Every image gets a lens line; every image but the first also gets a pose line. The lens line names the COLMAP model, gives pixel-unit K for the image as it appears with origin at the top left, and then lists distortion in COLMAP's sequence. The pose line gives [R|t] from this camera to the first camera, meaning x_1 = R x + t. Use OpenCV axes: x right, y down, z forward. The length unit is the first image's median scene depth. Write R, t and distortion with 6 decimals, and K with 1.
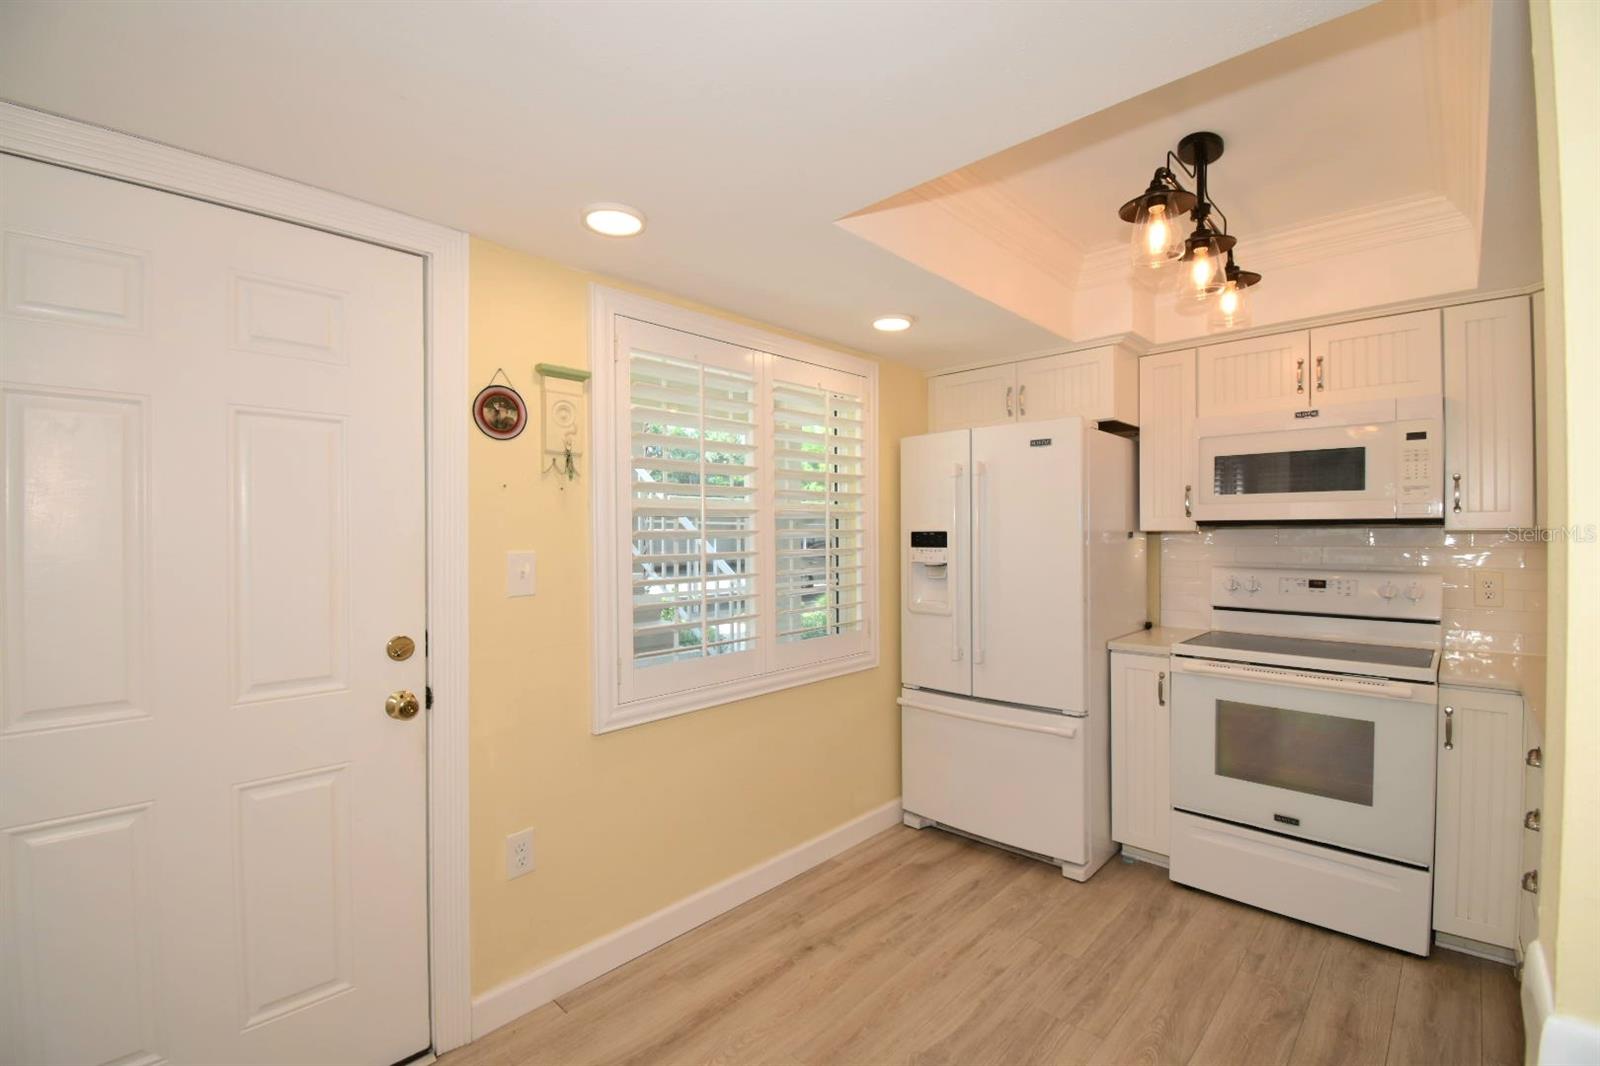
lens RADIAL K [[708.0, 0, 807.4], [0, 708.0, 538.6], [0, 0, 1]] dist [0.019452, -0.024858]
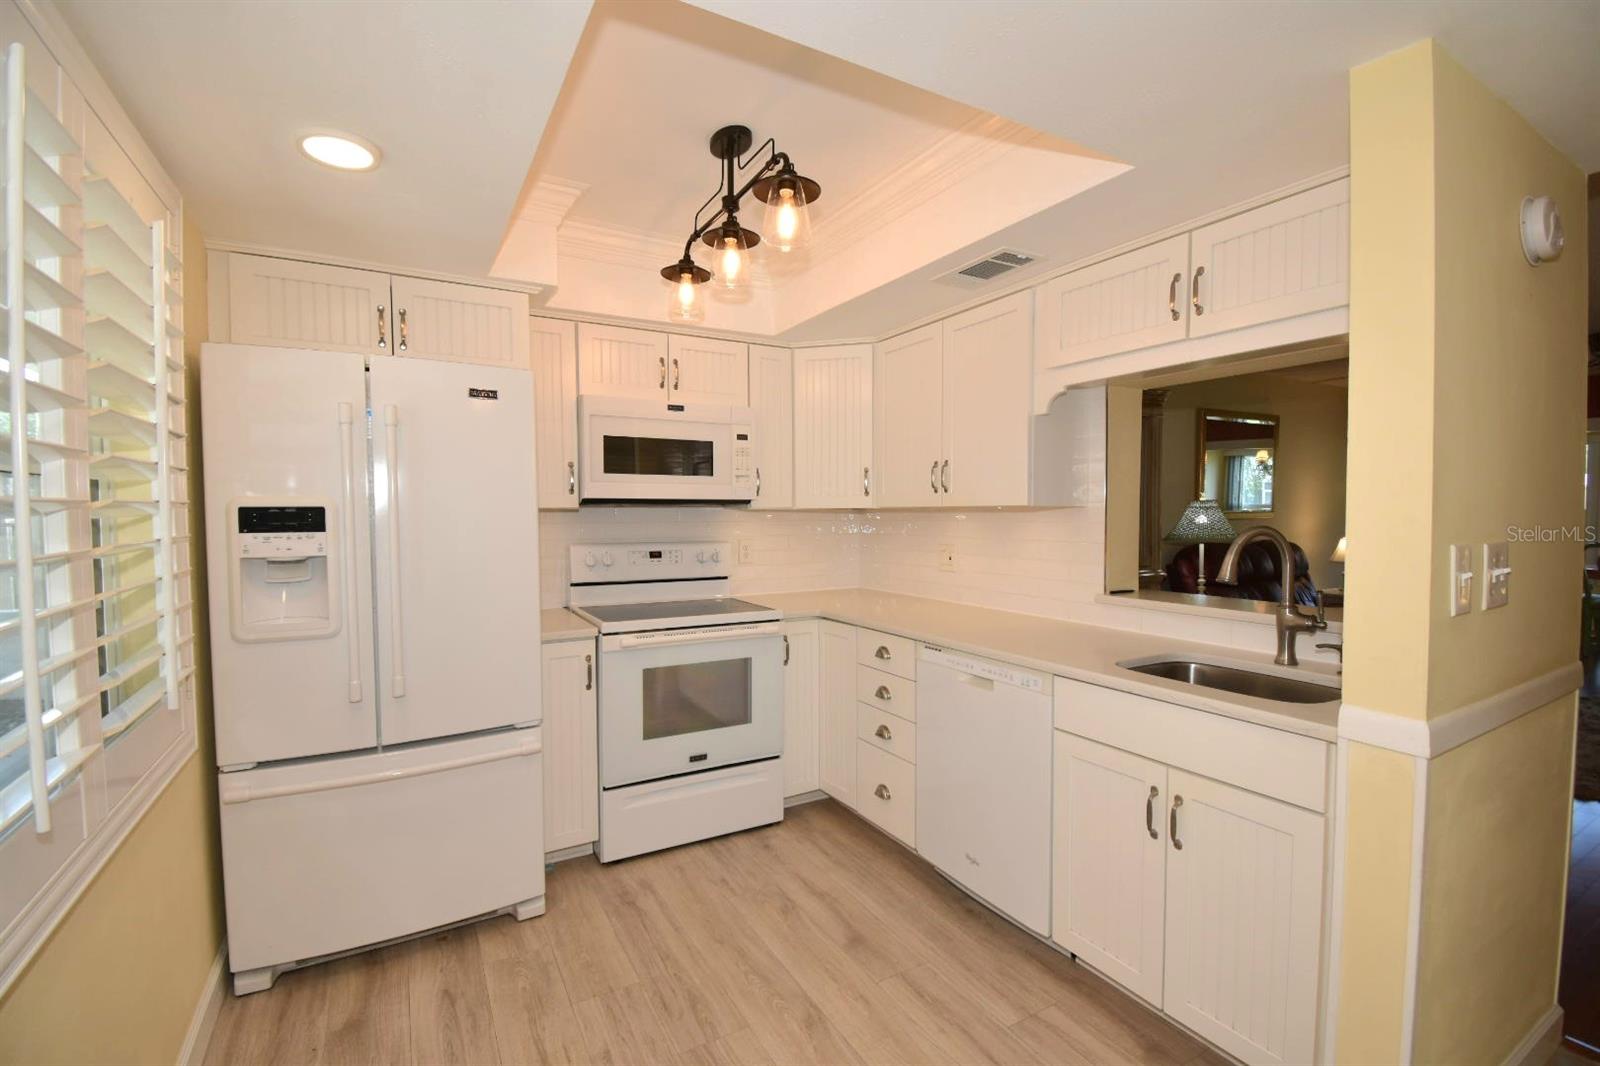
lens RADIAL K [[705.2, 0, 807.6], [0, 705.2, 538.4], [0, 0, 1]] dist [0.017685, -0.024133]
pose [[0.293788, -0.034359, 0.955253, -0.357639], [0.007980, 0.999407, 0.033493, 0.000767], [-0.955837, -0.002217, 0.293888, 0.485453]]
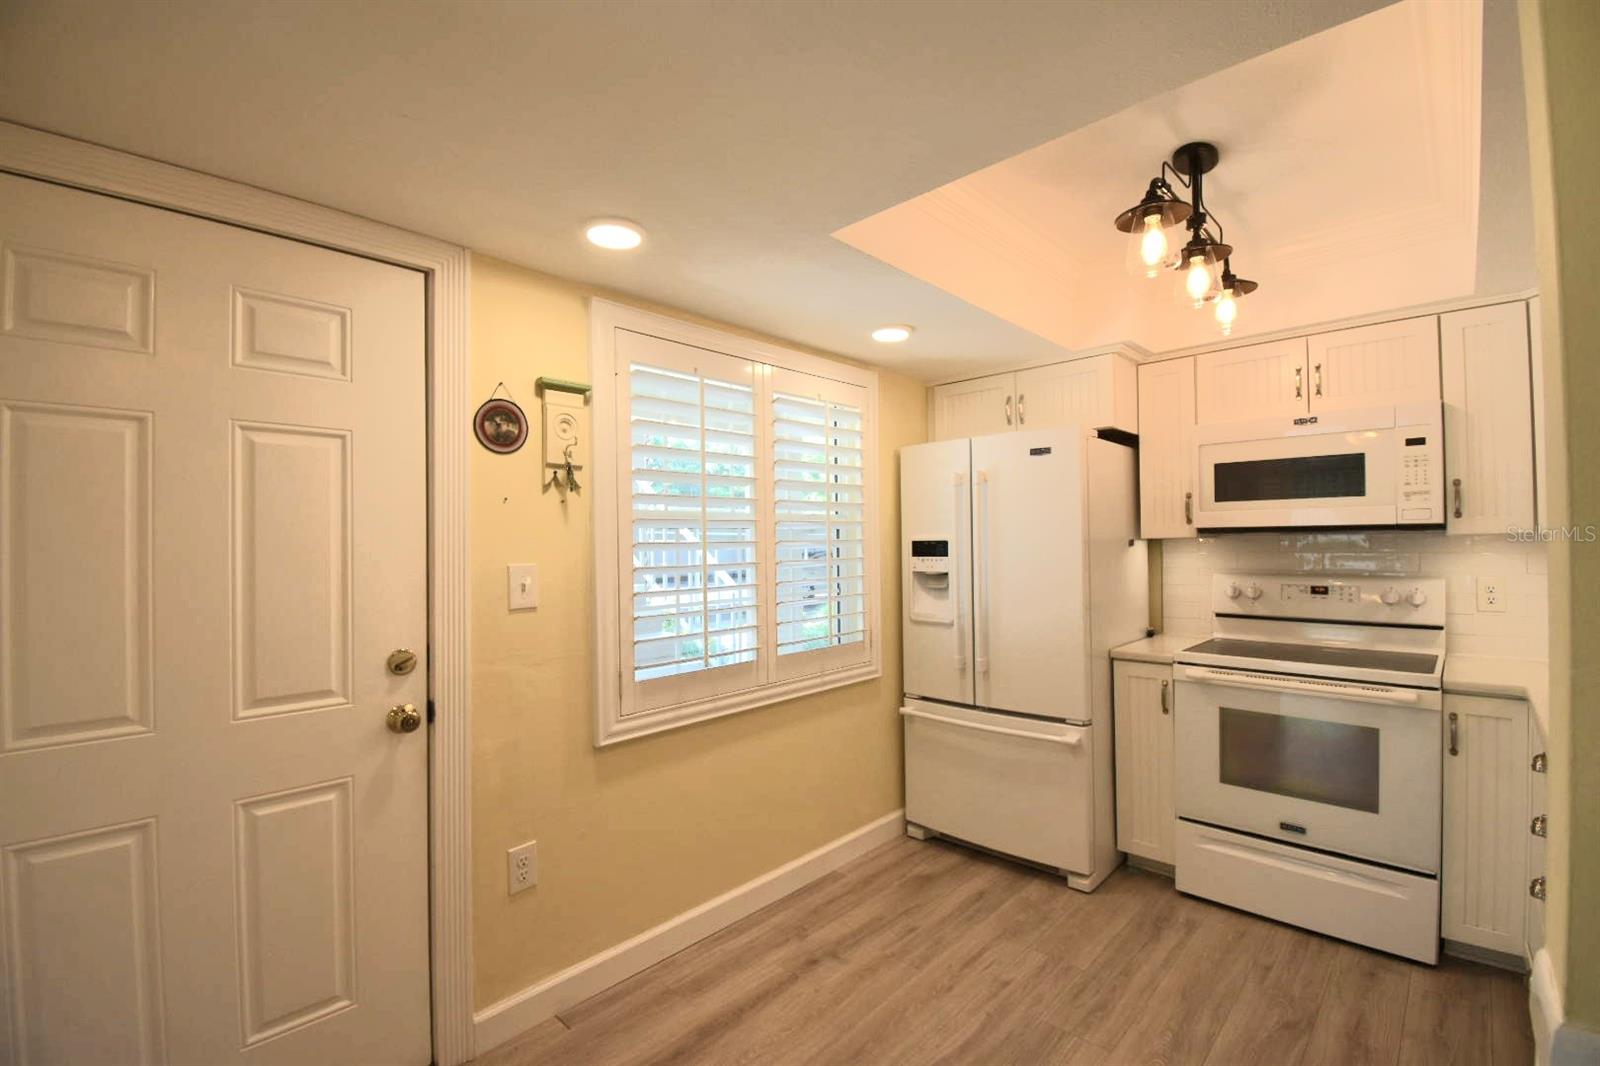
lens RADIAL K [[705.2, 0, 807.6], [0, 705.2, 538.4], [0, 0, 1]] dist [0.017685, -0.024133]
pose [[0.999966, -0.007919, -0.002415, 0.001503], [0.007883, 0.999860, -0.014751, -0.000017], [0.002531, 0.014731, 0.999888, 0.003211]]
